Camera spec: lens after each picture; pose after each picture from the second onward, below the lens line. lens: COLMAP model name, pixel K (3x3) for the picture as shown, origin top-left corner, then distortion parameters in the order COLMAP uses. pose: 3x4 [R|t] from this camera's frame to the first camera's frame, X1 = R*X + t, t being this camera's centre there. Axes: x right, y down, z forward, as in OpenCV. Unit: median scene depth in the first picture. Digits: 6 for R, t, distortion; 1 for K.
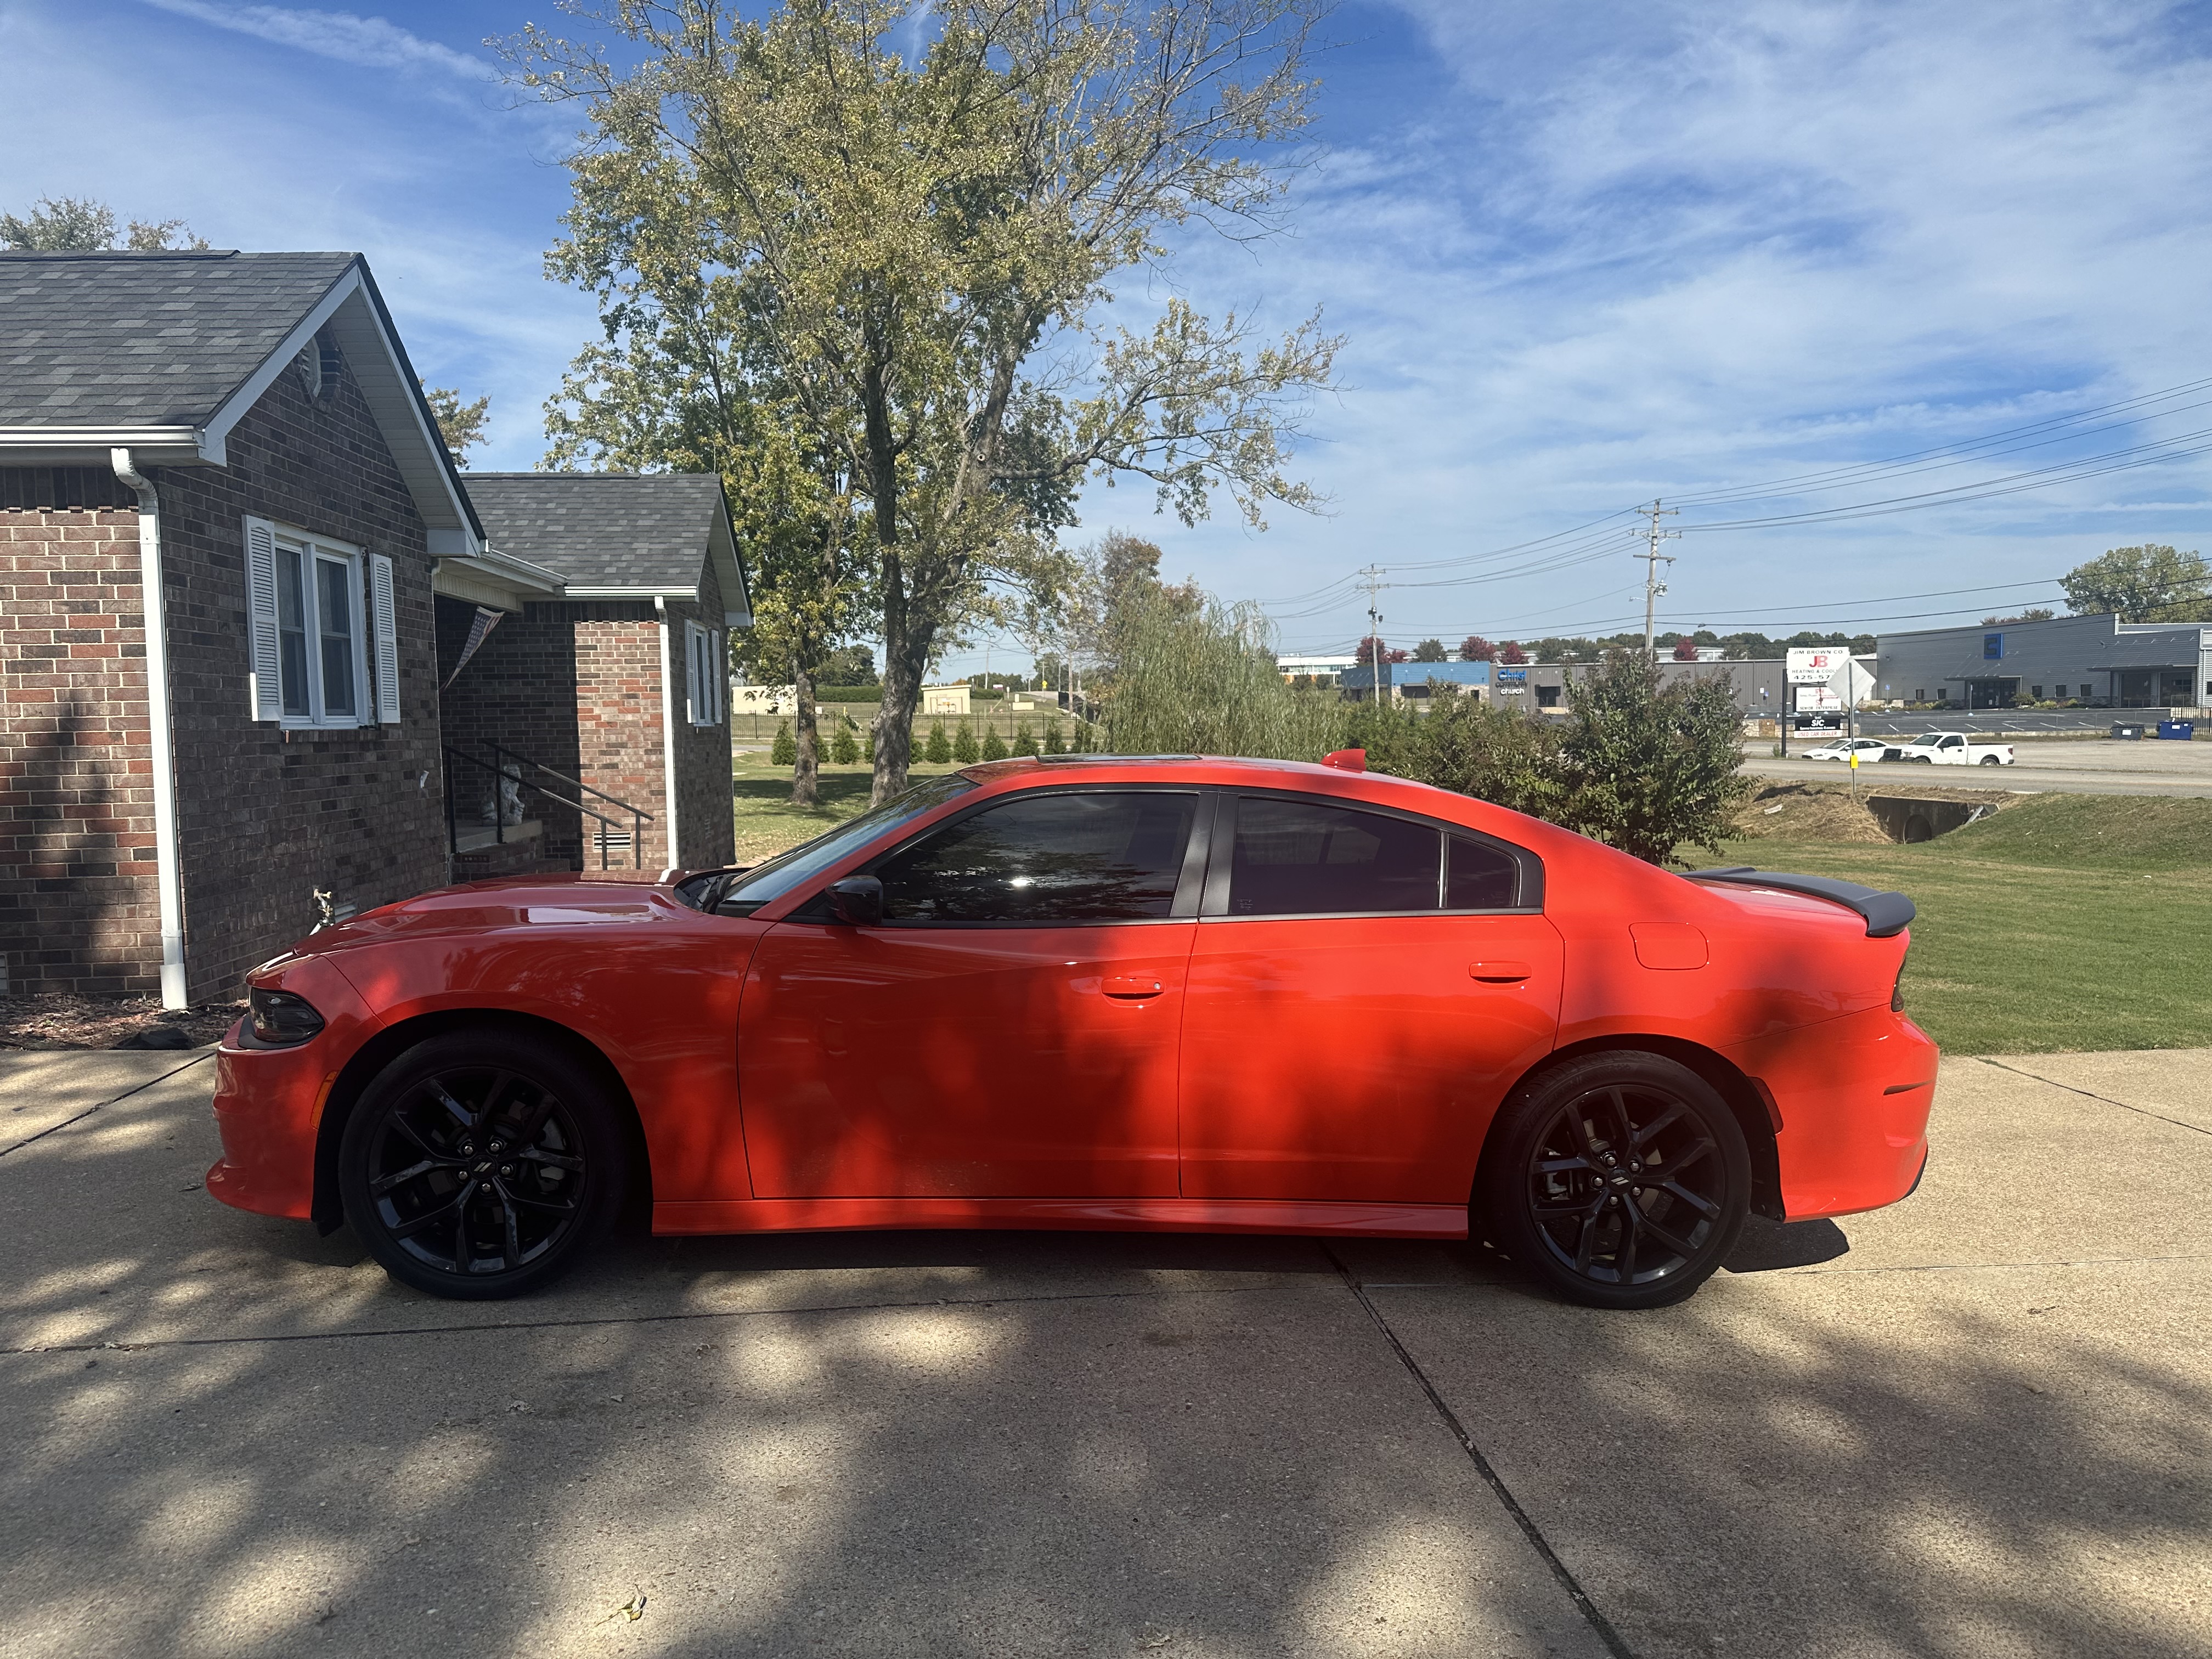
lens RADIAL K [[1680.5, 0, 1106.0], [0, 1680.5, 829.5], [0, 0, 1]] dist [-0.014832, 0.000454]
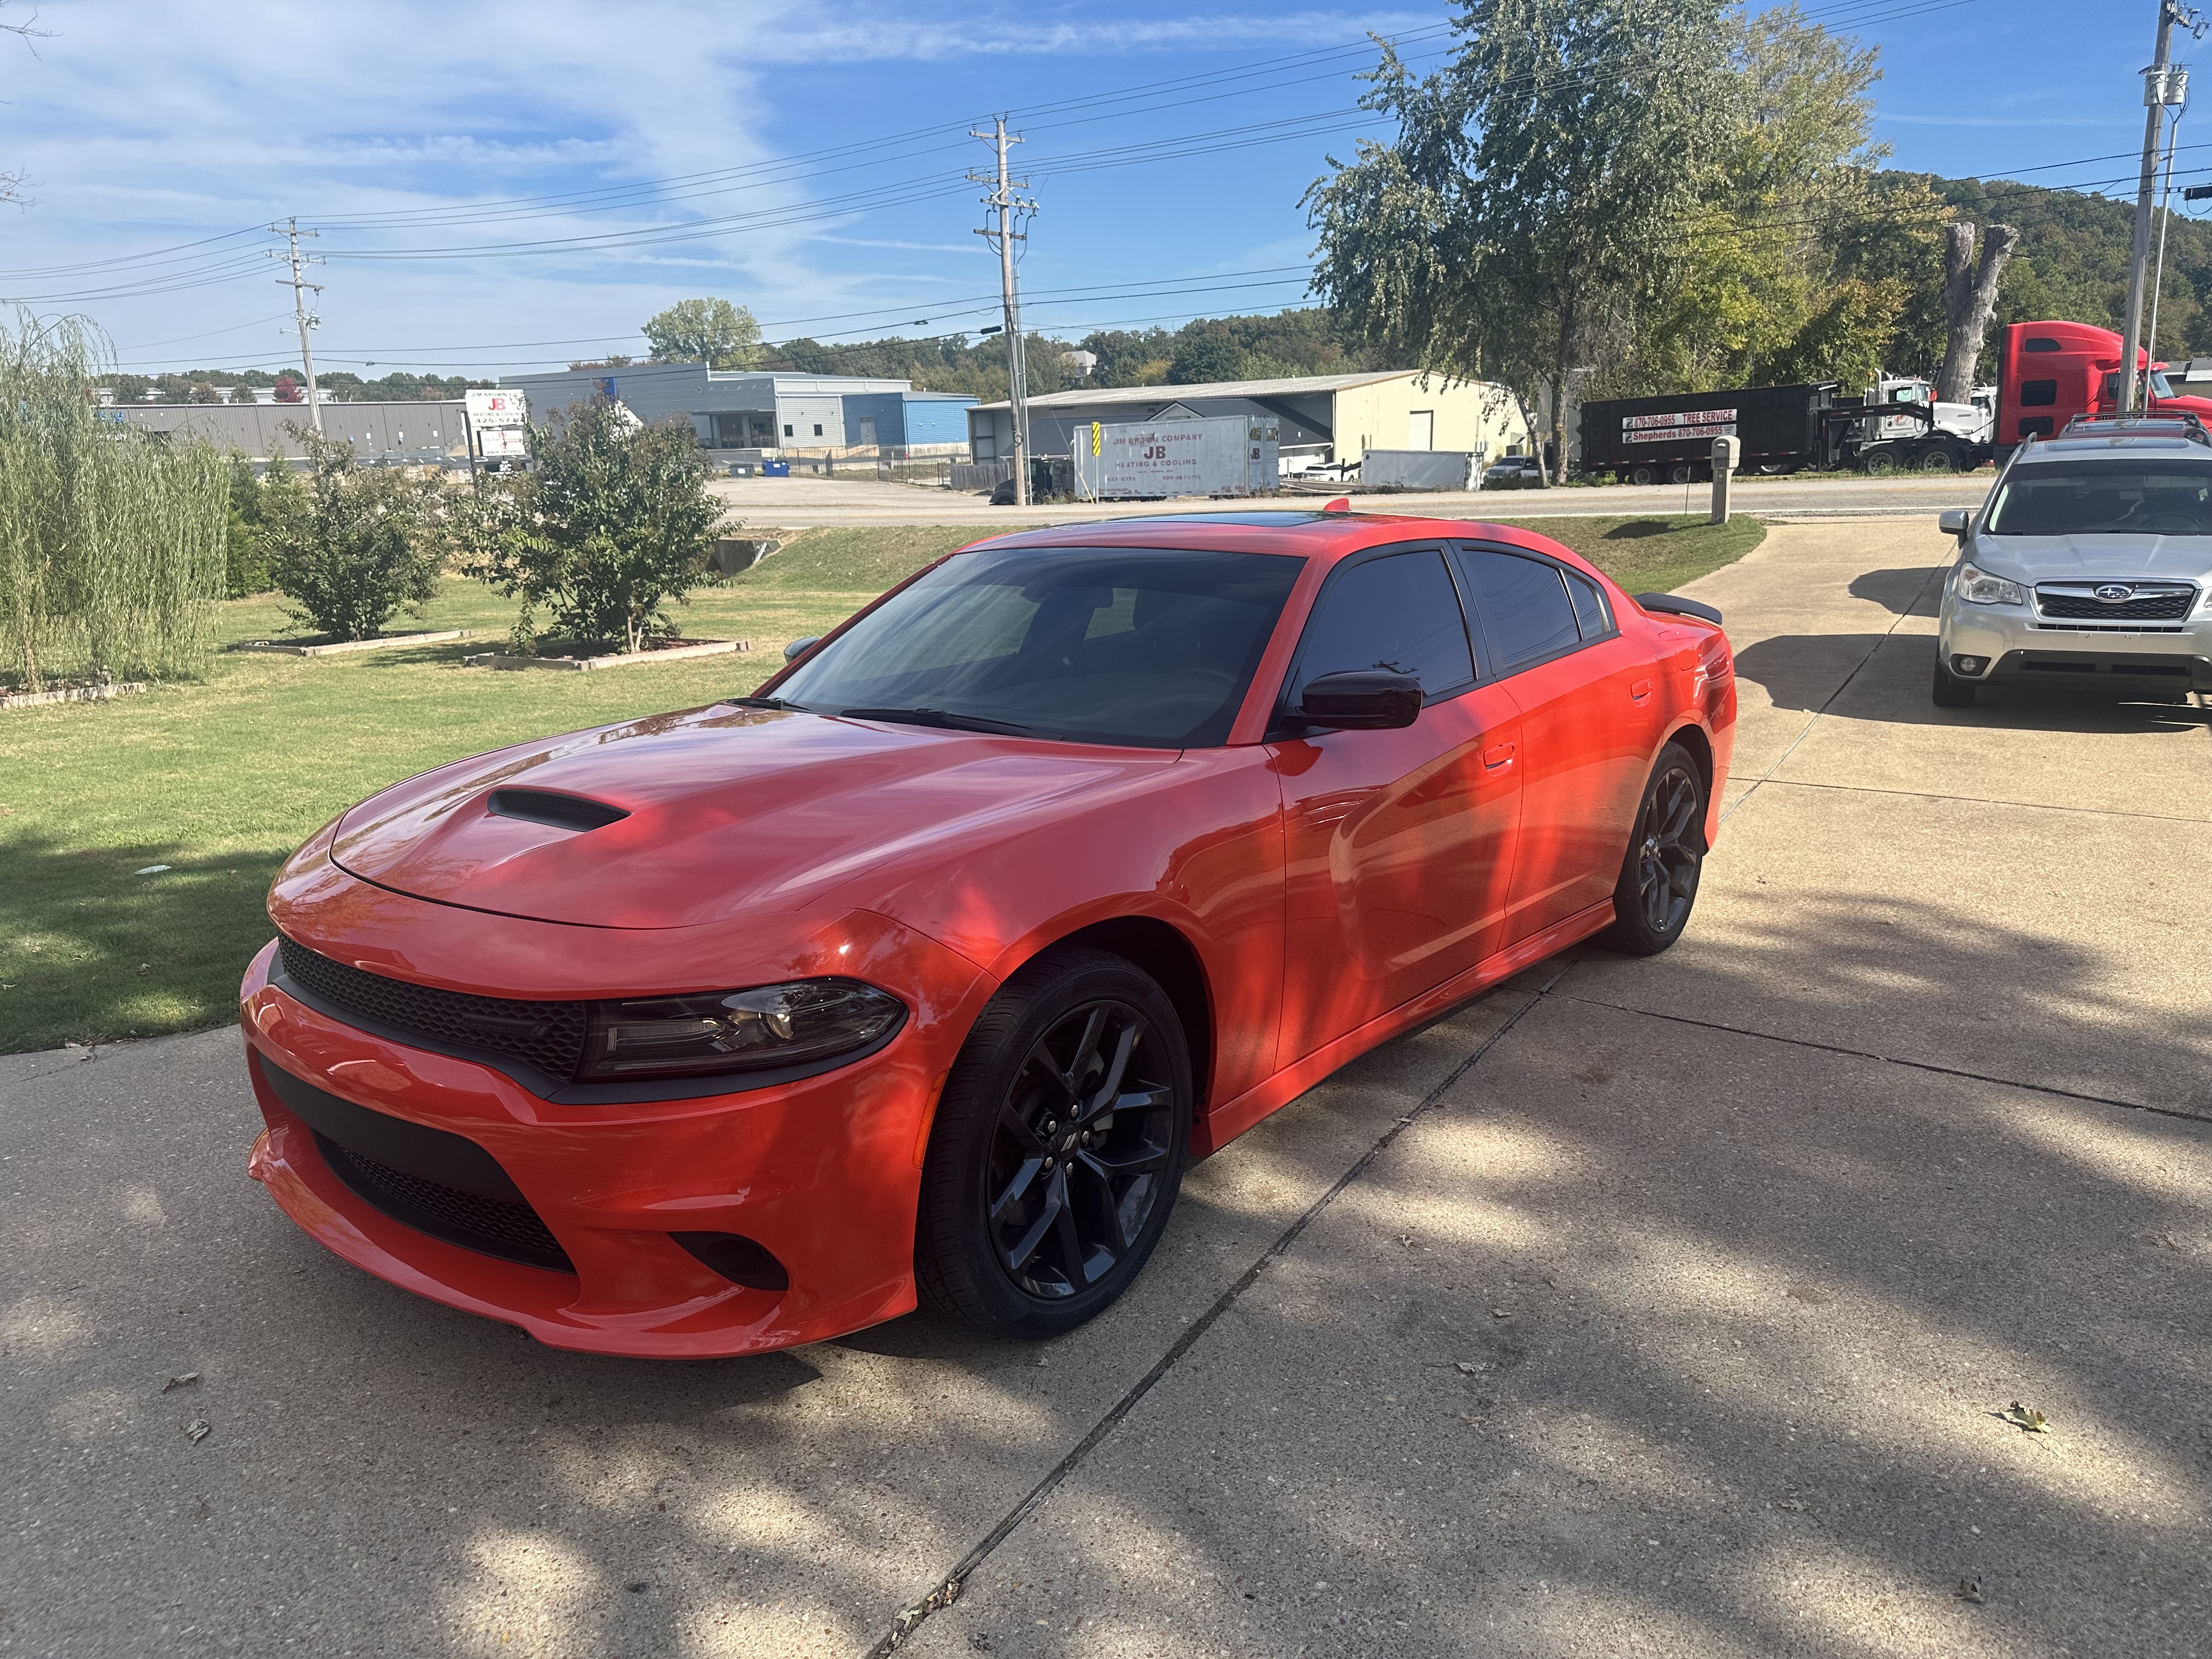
lens RADIAL K [[1680.5, 0, 1106.0], [0, 1680.5, 829.5], [0, 0, 1]] dist [-0.014832, 0.000454]
pose [[0.637919, -0.179588, 0.748871, -0.088671], [0.066090, 0.981608, 0.179103, -0.005453], [-0.767262, -0.064760, 0.638055, 0.056240]]
